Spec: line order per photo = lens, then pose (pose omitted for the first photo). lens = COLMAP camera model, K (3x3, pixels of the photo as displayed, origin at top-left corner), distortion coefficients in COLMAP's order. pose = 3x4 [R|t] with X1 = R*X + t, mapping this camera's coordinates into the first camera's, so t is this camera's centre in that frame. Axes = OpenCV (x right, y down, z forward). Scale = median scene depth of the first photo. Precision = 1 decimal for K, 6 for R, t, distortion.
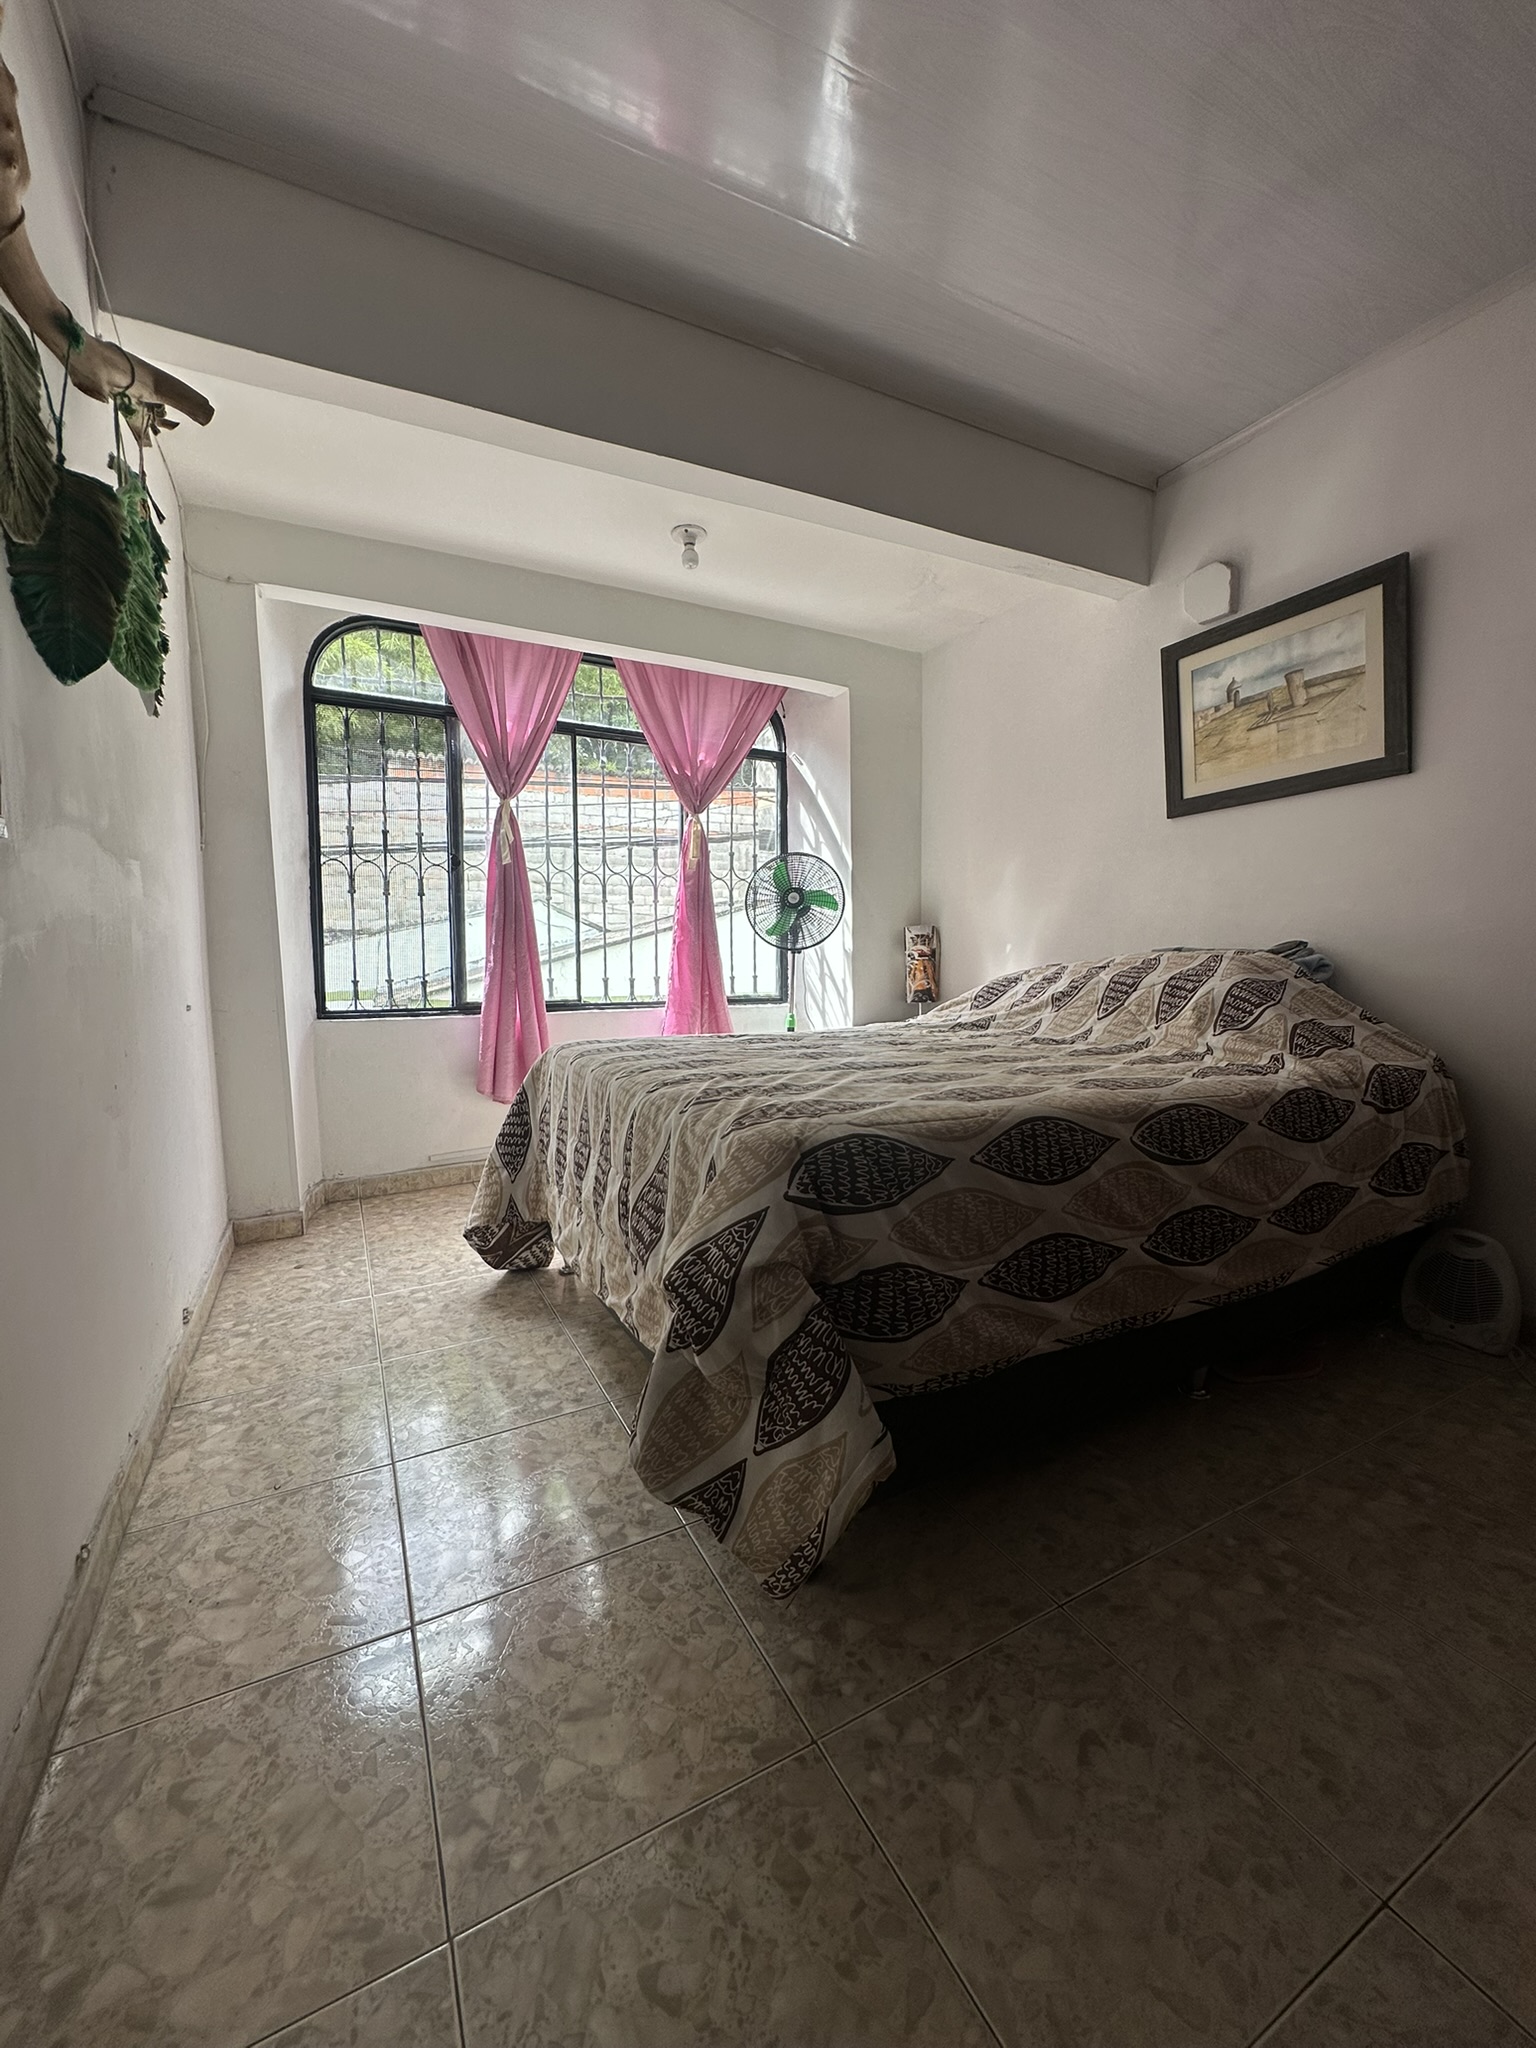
lens RADIAL K [[817.6, 0, 767.1], [0, 817.6, 1022.8], [0, 0, 1]] dist [-0.003591, 0.000948]
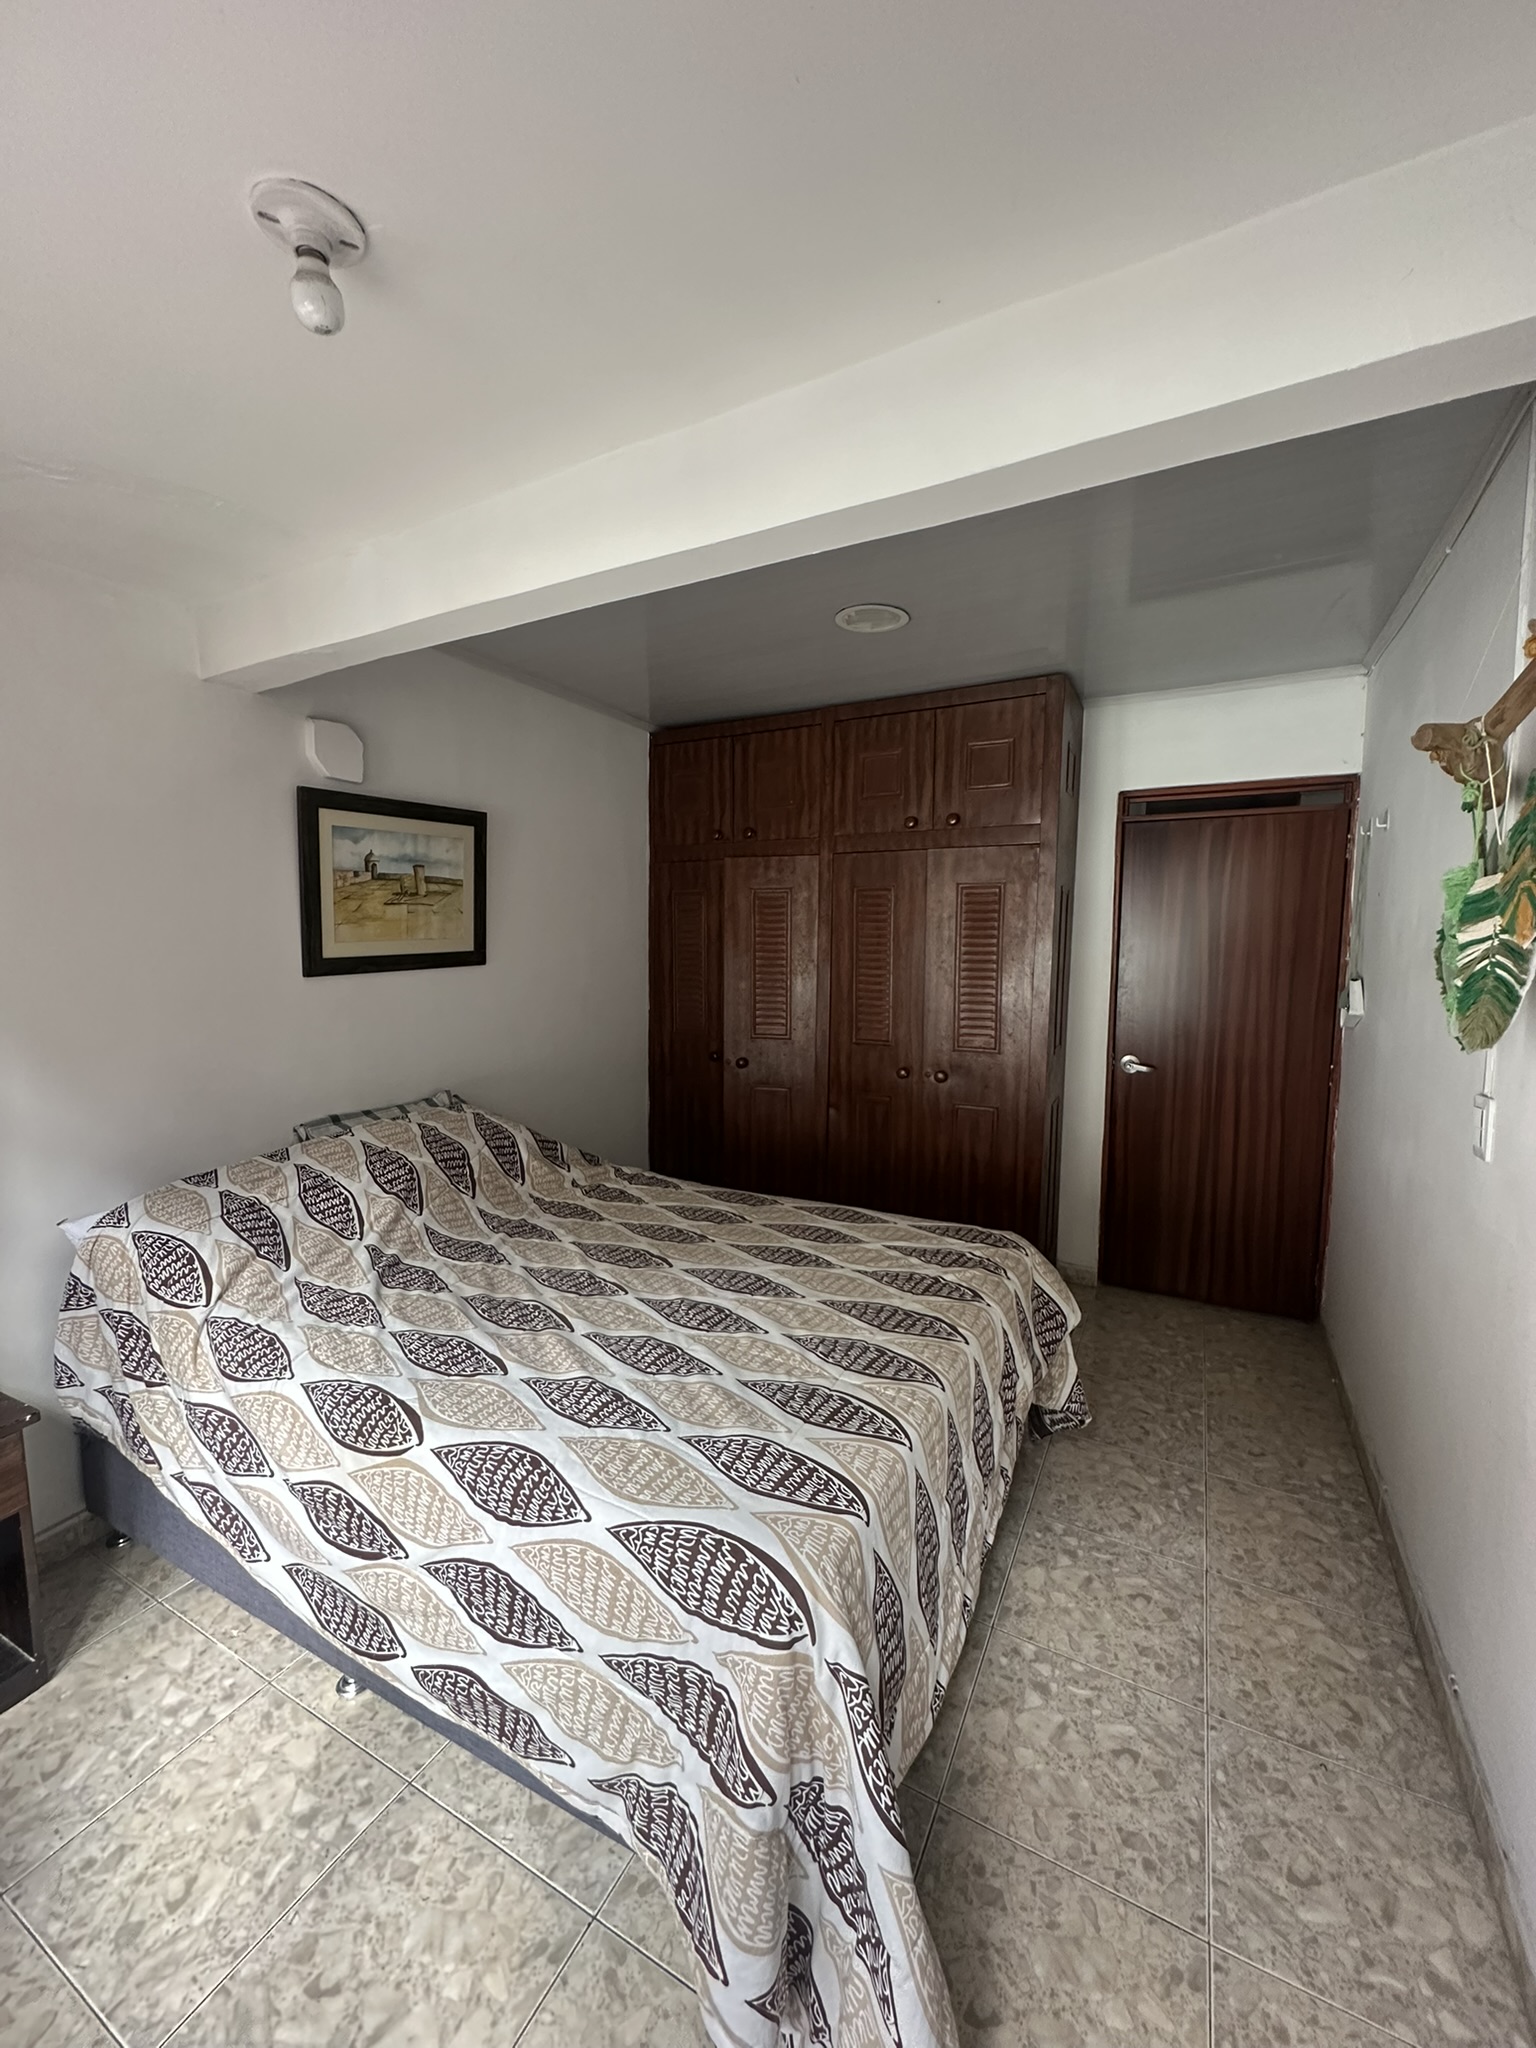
lens RADIAL K [[817.6, 0, 779.5], [0, 817.6, 1019.6], [0, 0, 1]] dist [-0.003591, 0.000948]
pose [[-0.574841, -0.076977, 0.814637, -0.607120], [0.071418, 0.987046, 0.143664, -0.340783], [-0.815143, 0.140763, -0.561897, 1.253059]]
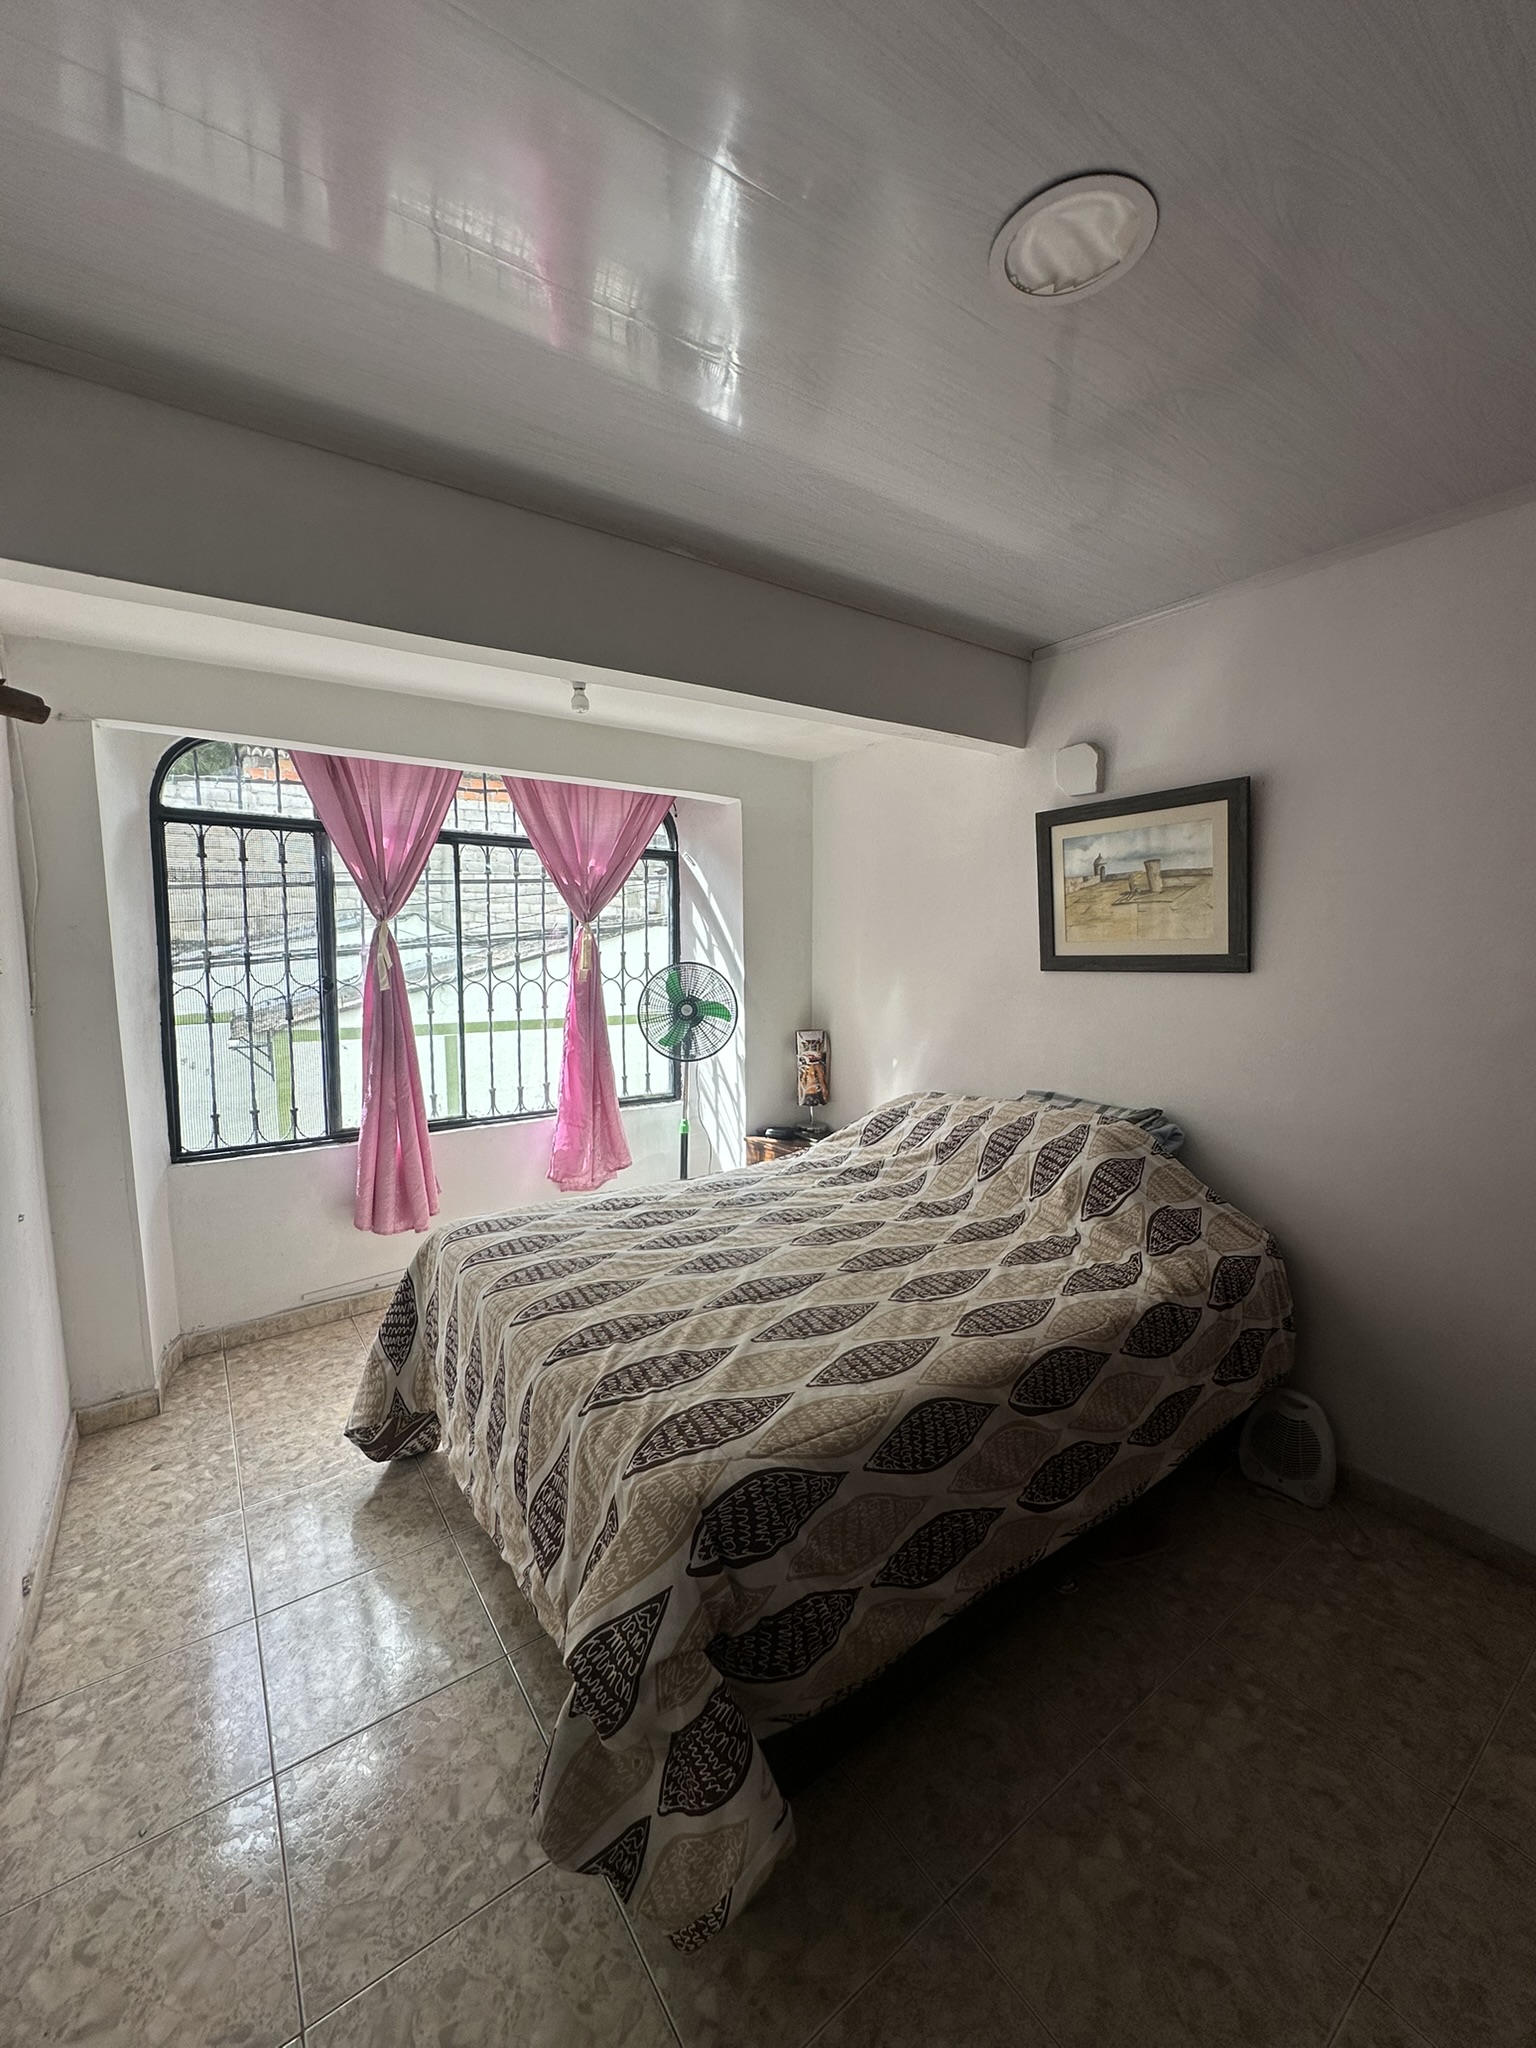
lens RADIAL K [[817.6, 0, 768.4], [0, 817.6, 1022.5], [0, 0, 1]] dist [-0.003591, 0.000948]
pose [[0.990836, -0.005290, 0.134967, -0.005634], [0.003264, 0.999879, 0.015229, -0.231161], [-0.135031, -0.014649, 0.990733, -0.007125]]
